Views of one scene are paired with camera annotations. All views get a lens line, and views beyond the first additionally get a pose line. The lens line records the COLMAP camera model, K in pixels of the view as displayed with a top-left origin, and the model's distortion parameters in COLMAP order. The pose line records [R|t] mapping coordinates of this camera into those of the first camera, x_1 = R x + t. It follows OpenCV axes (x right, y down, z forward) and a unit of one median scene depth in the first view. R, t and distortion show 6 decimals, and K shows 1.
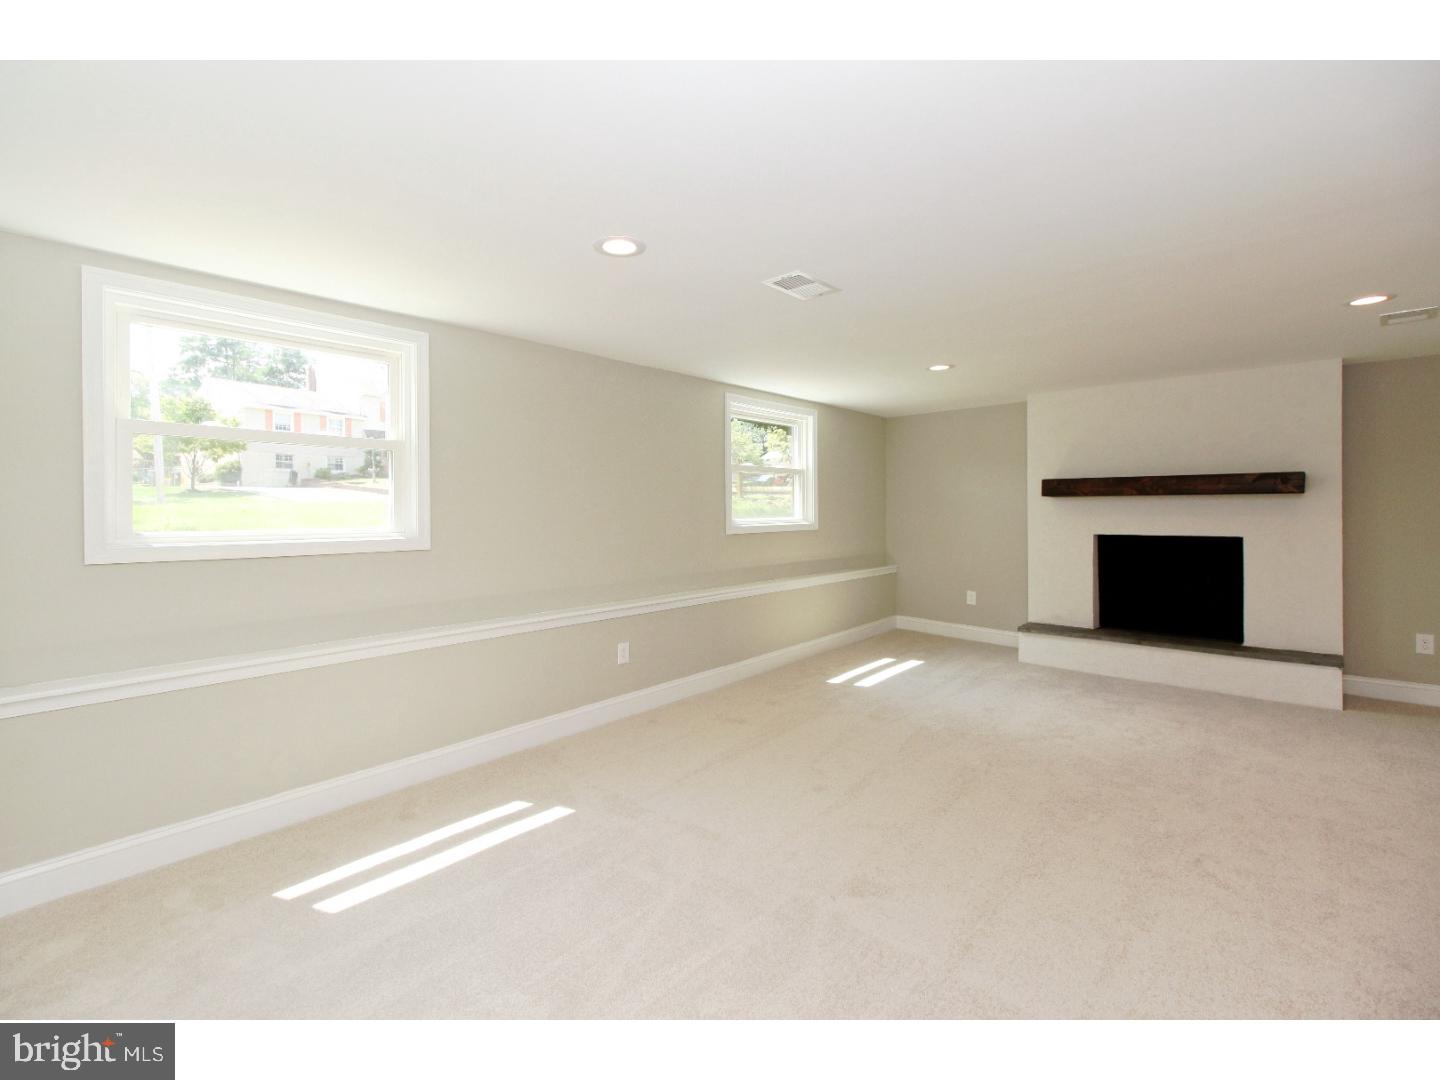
lens RADIAL K [[650.7, 0, 714.3], [0, 650.7, 535.1], [0, 0, 1]] dist [0.003354, -0.000288]
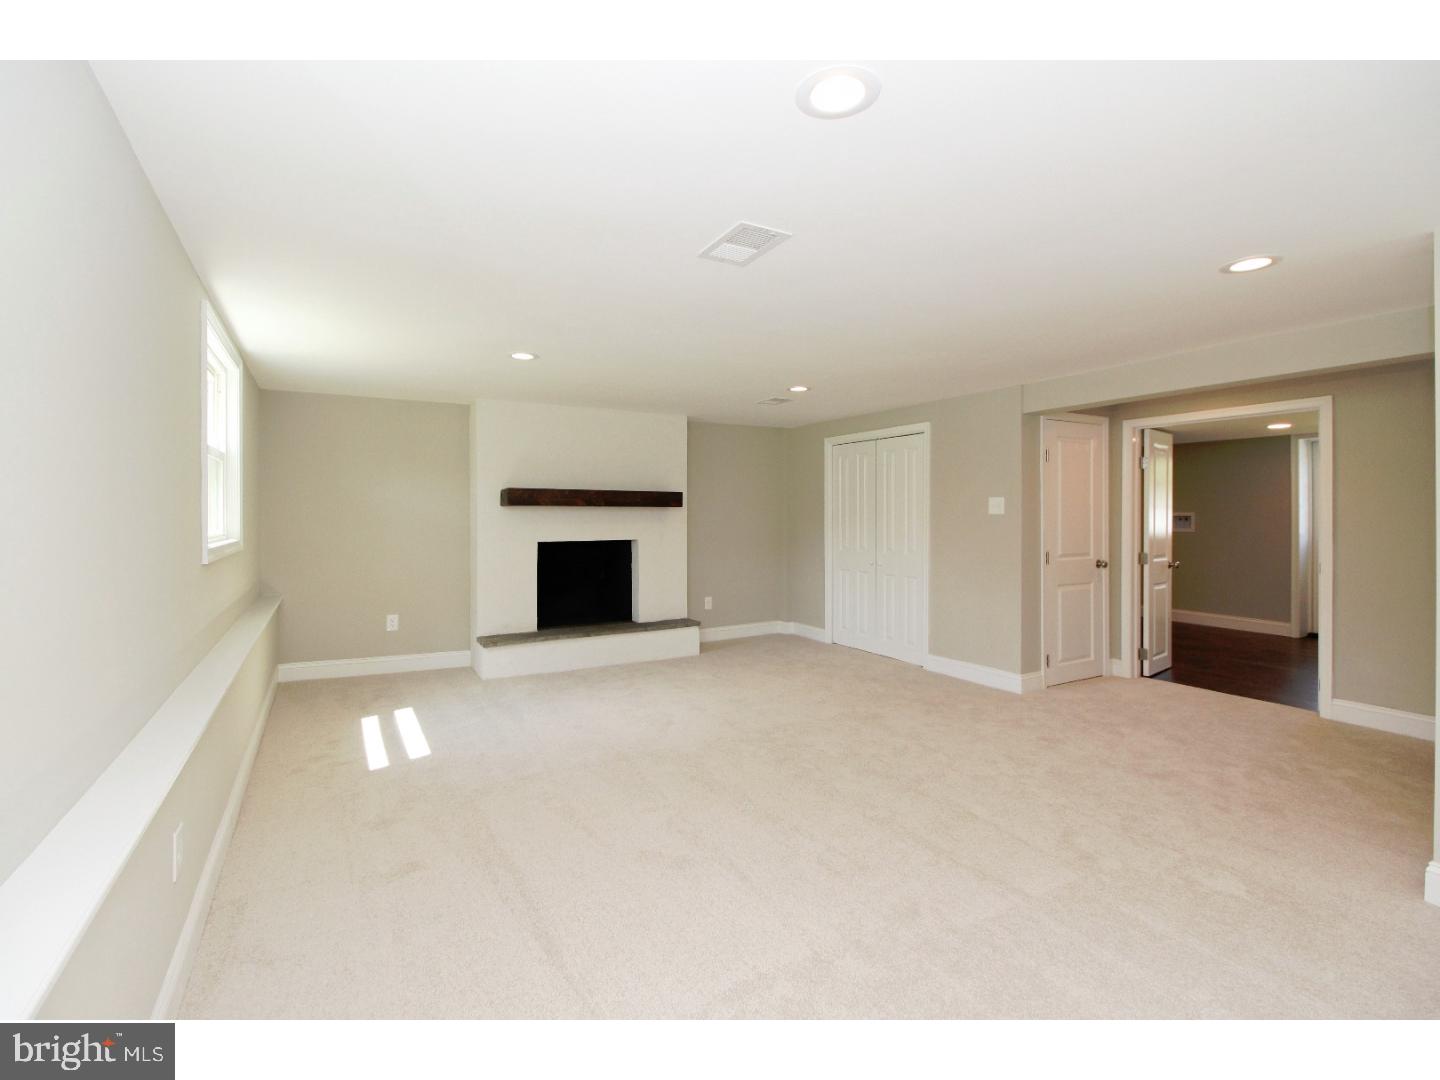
lens RADIAL K [[650.7, 0, 716.4], [0, 650.7, 524.8], [0, 0, 1]] dist [0.003354, -0.000288]
pose [[0.295006, -0.008404, 0.955458, -0.367989], [0.036358, 0.999336, -0.002436, -0.017184], [-0.954803, 0.035457, 0.295116, 0.439723]]
